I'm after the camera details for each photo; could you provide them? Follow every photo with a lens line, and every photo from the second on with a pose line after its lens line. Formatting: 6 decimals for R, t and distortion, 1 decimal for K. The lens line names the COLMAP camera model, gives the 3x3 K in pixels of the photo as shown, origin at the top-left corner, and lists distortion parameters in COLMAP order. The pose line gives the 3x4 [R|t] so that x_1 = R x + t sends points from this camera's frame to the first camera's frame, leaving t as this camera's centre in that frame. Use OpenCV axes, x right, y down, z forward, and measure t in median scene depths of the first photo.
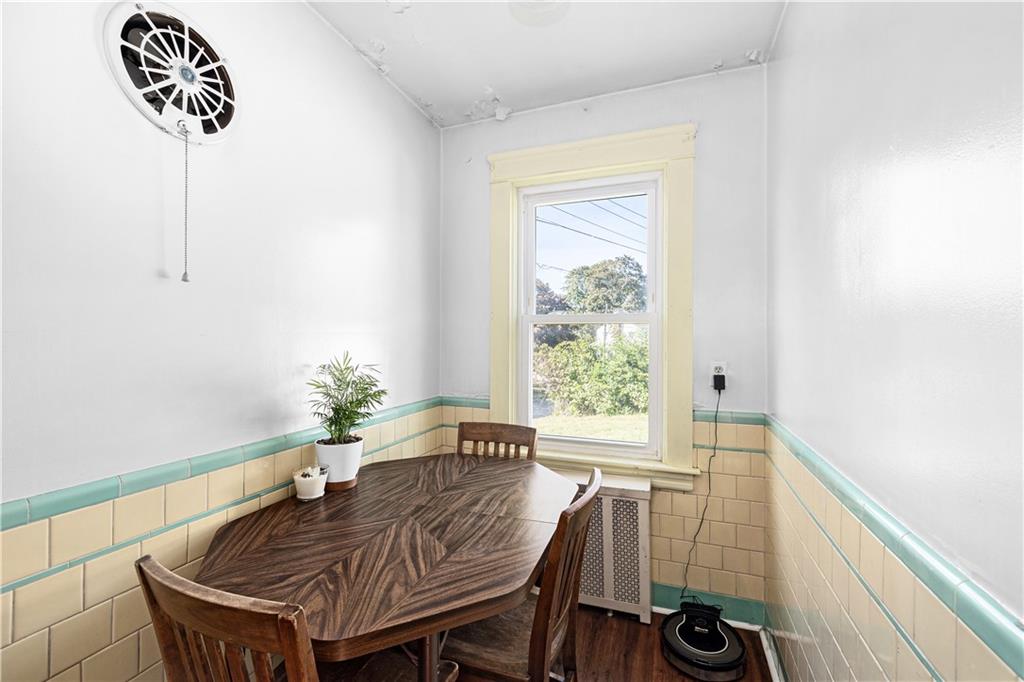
lens RADIAL K [[433.3, 0, 515.1], [0, 433.3, 335.9], [0, 0, 1]] dist [0.001644, 0.000067]
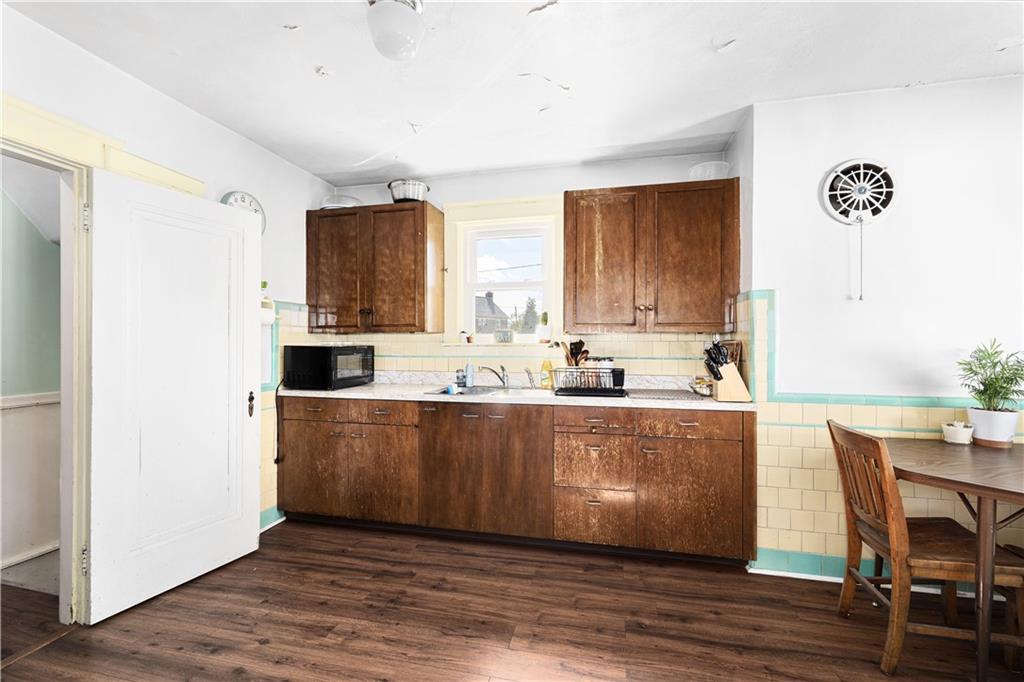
lens RADIAL K [[433.3, 0, 511.4], [0, 433.3, 343.2], [0, 0, 1]] dist [0.001644, 0.000067]
pose [[0.106934, -0.000328, -0.994266, 0.766609], [0.004561, 0.999990, 0.000161, 0.044251], [0.994256, -0.004552, 0.106935, -0.576637]]
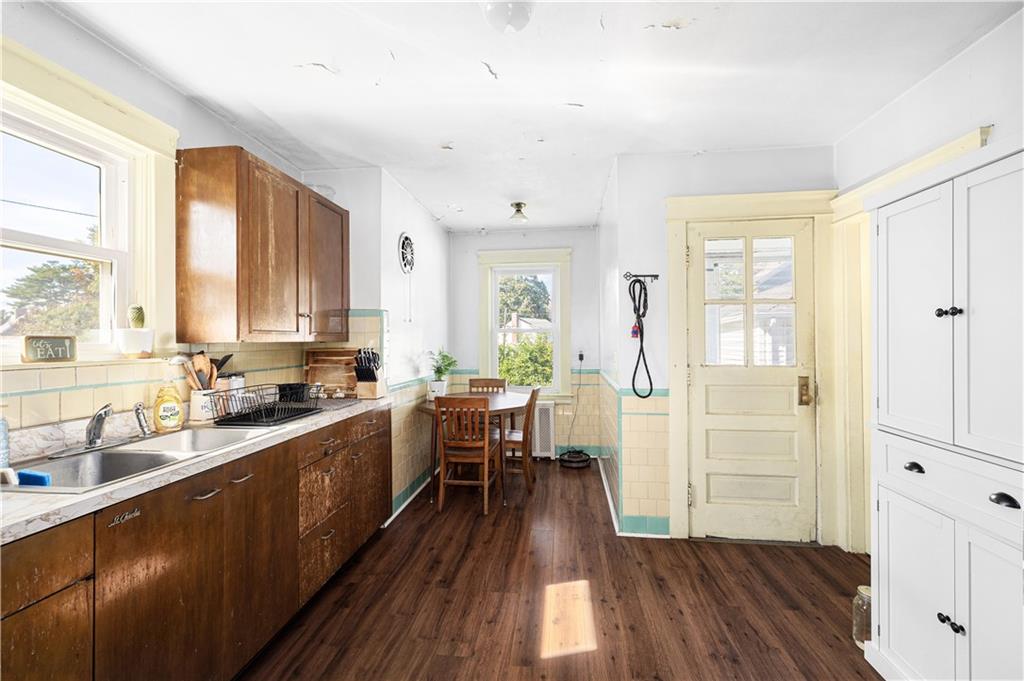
lens RADIAL K [[433.3, 0, 509.0], [0, 433.3, 336.8], [0, 0, 1]] dist [0.001644, 0.000067]
pose [[0.975508, -0.008901, 0.219784, -0.600944], [0.009510, 0.999953, -0.001711, -0.007528], [-0.219758, 0.003759, 0.975547, -1.687338]]
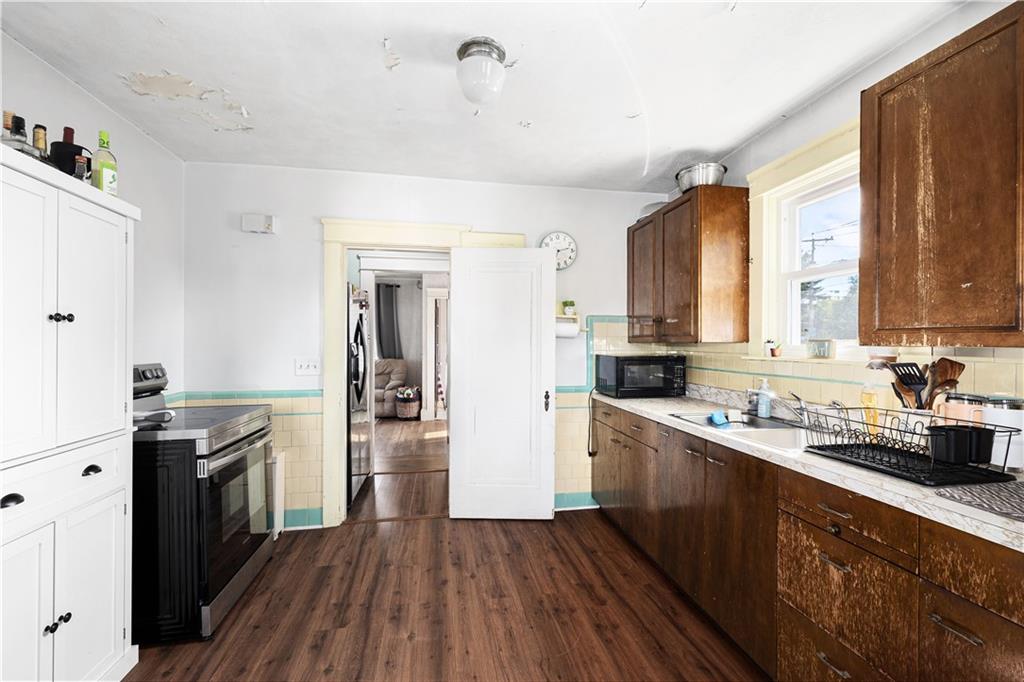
lens RADIAL K [[433.3, 0, 514.2], [0, 433.3, 343.7], [0, 0, 1]] dist [0.001644, 0.000067]
pose [[-0.867538, -0.005589, -0.497340, 0.151832], [-0.005125, 0.999984, -0.002297, 0.001007], [0.497345, 0.000557, -0.867553, 0.383081]]
